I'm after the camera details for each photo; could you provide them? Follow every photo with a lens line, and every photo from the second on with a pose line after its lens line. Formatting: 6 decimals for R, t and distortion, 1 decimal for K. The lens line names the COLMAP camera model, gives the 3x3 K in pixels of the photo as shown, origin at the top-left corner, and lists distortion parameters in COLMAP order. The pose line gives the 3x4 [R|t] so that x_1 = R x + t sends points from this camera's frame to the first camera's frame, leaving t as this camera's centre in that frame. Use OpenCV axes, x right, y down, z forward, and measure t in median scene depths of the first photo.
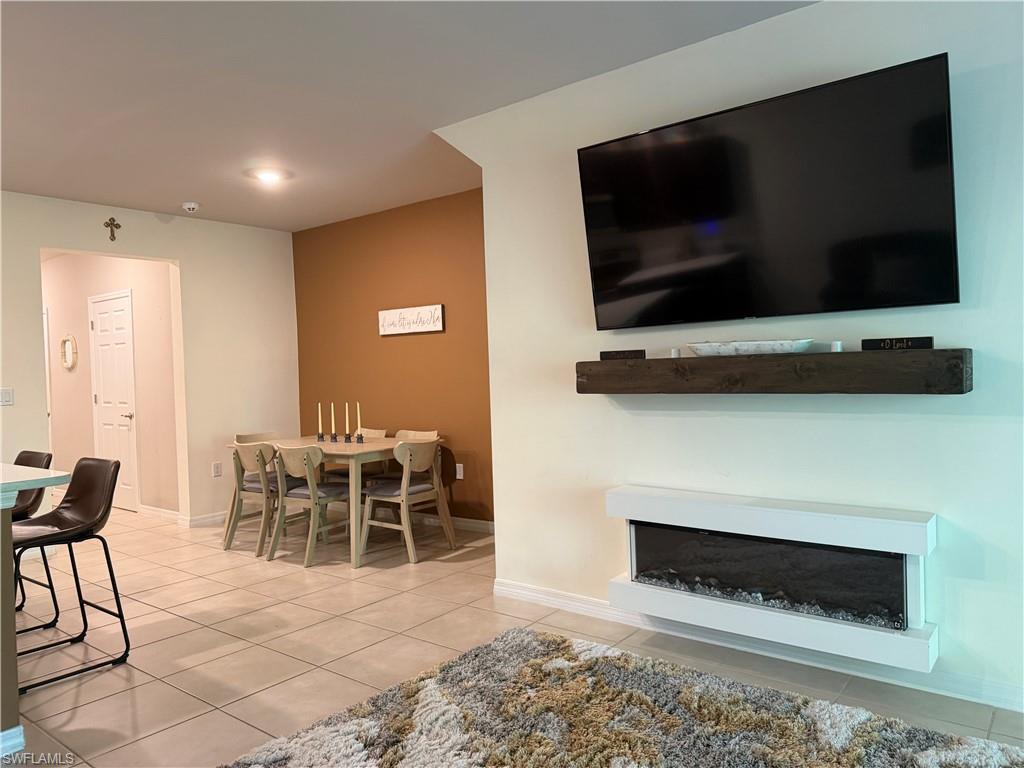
lens RADIAL K [[719.4, 0, 512.0], [0, 719.4, 384.0], [0, 0, 1]] dist [0.094297, -0.125253]
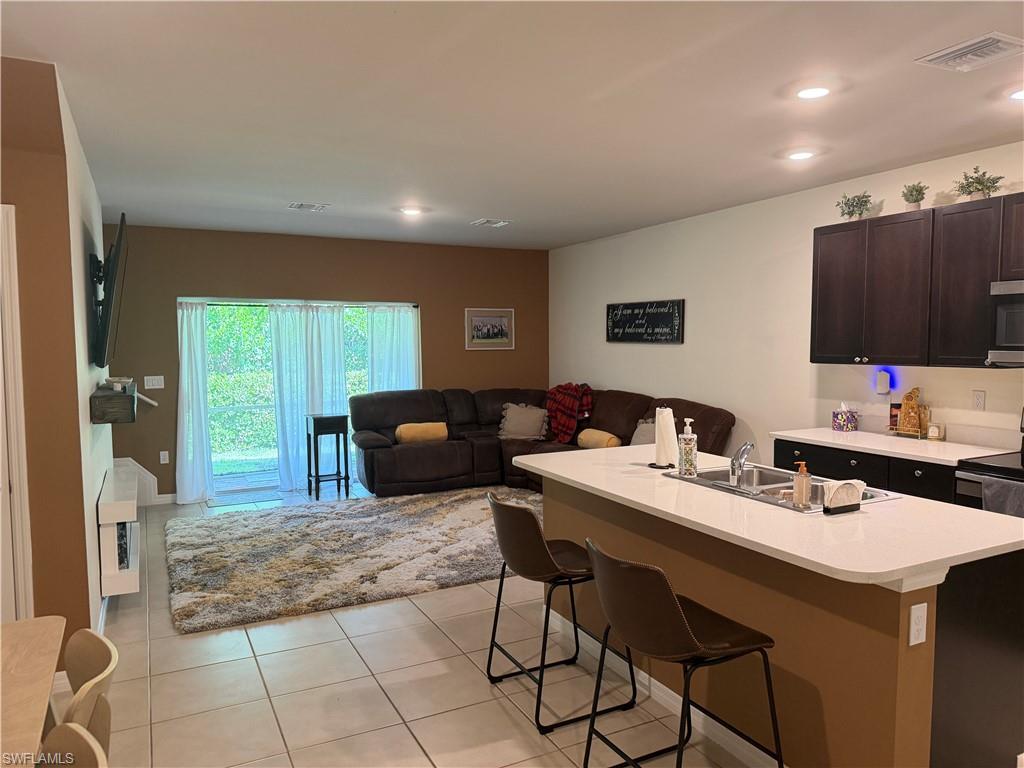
lens RADIAL K [[719.4, 0, 512.0], [0, 719.4, 384.0], [0, 0, 1]] dist [0.094297, -0.125253]
pose [[-0.908821, 0.014167, 0.416946, -1.087978], [0.043406, 0.997210, 0.060729, -0.103010], [-0.414922, 0.073290, -0.906900, 2.077965]]
